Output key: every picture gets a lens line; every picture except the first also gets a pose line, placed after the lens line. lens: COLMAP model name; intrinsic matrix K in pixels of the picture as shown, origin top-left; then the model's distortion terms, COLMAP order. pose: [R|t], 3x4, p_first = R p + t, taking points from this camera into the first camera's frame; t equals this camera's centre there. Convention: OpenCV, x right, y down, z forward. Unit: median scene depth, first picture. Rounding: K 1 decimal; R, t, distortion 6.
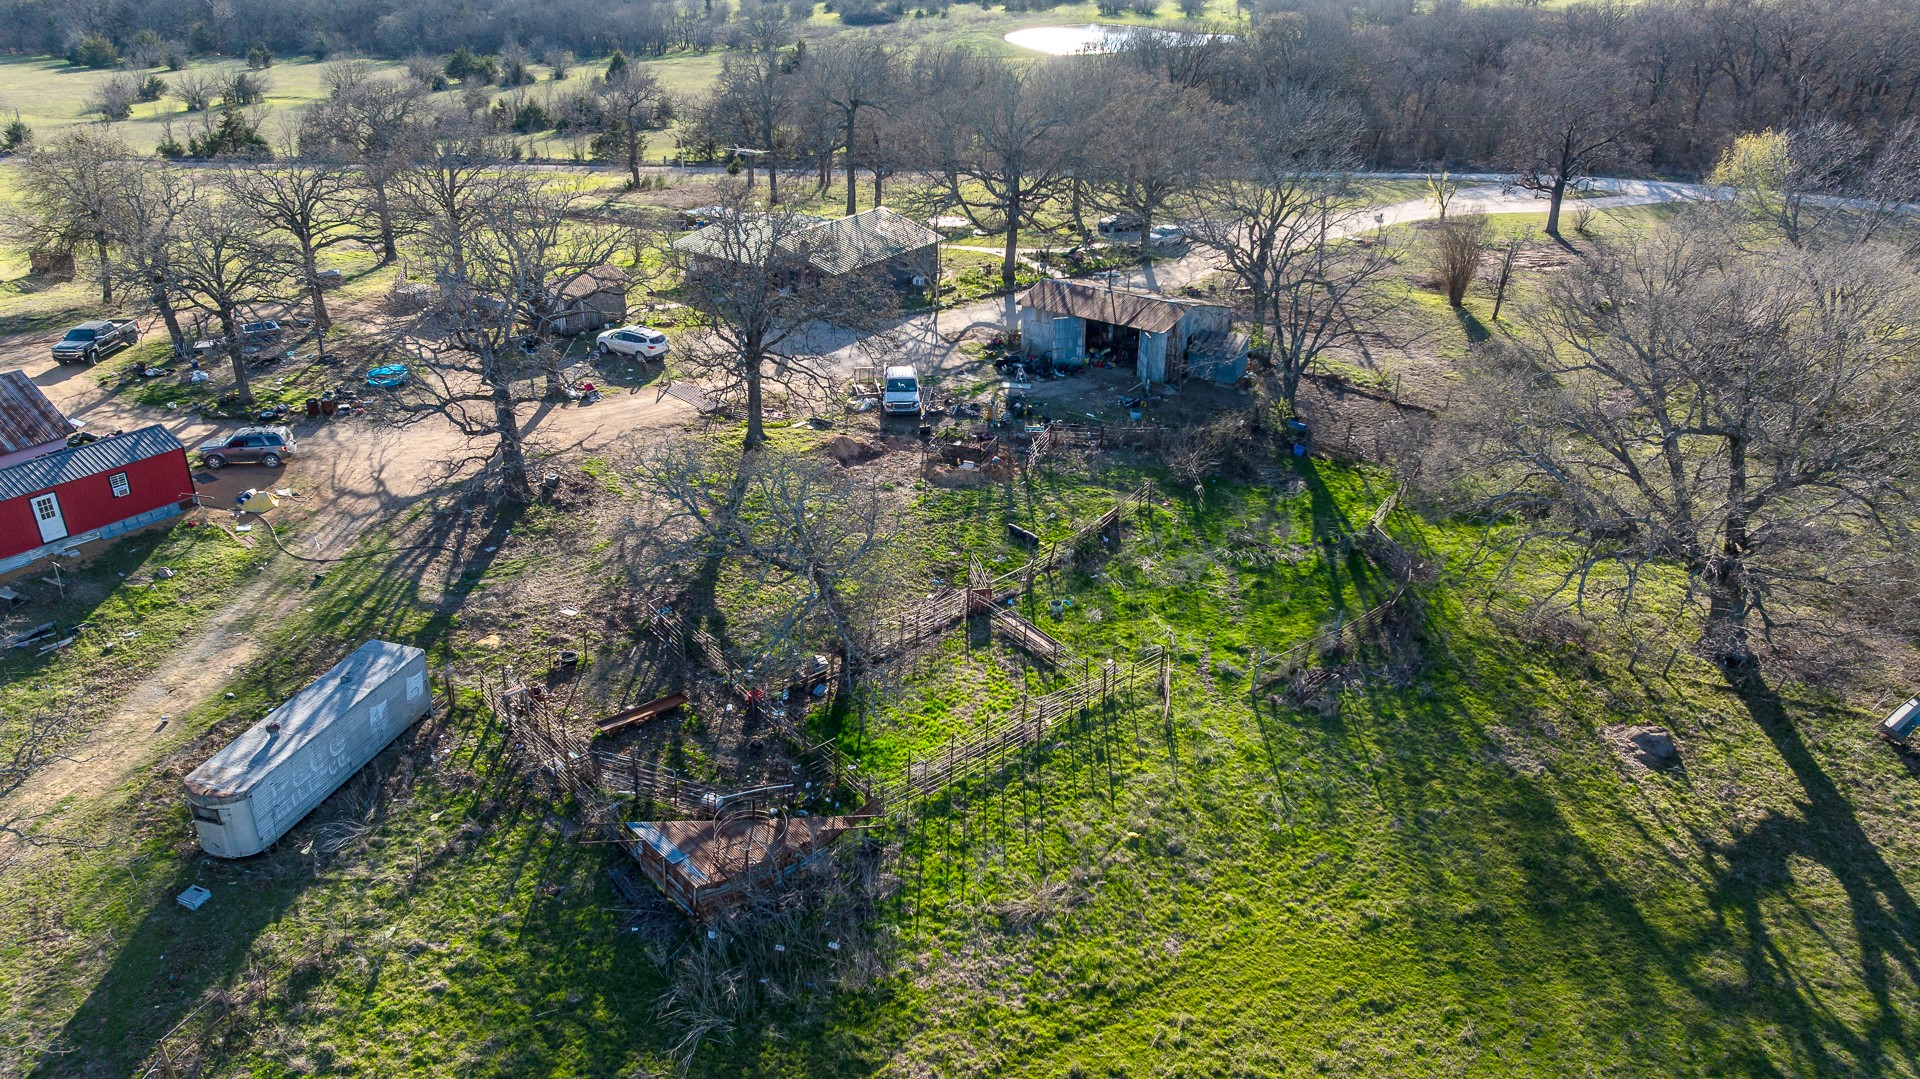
lens RADIAL K [[1354.6, 0, 960.0], [0, 1354.6, 539.5], [0, 0, 1]] dist [-0.063520, 0.079495]
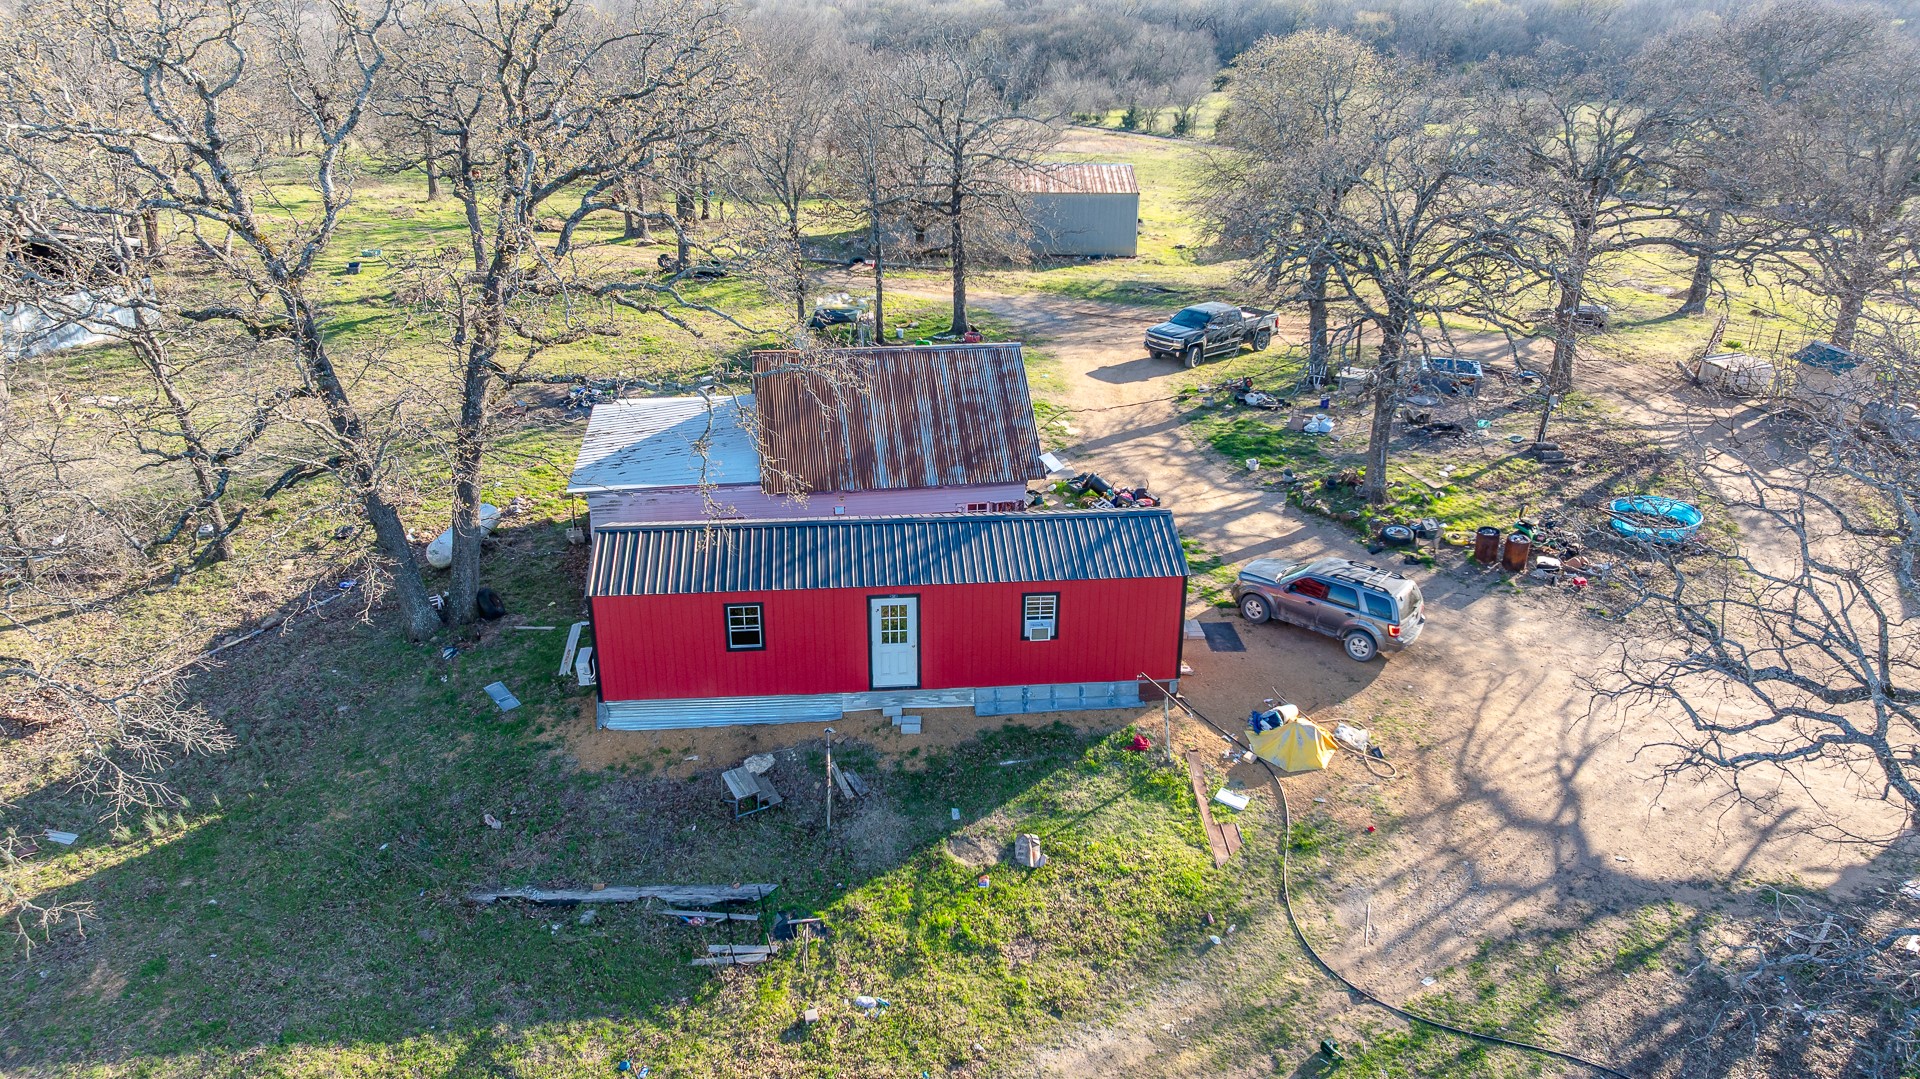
lens RADIAL K [[1362.7, 0, 960.0], [0, 1362.7, 539.5], [0, 0, 1]] dist [-0.027494, 0.003616]
pose [[0.649282, 0.296933, -0.700188, -0.265576], [-0.333848, 0.938472, 0.088407, -0.080904], [0.683358, 0.176356, 0.708464, 0.526224]]
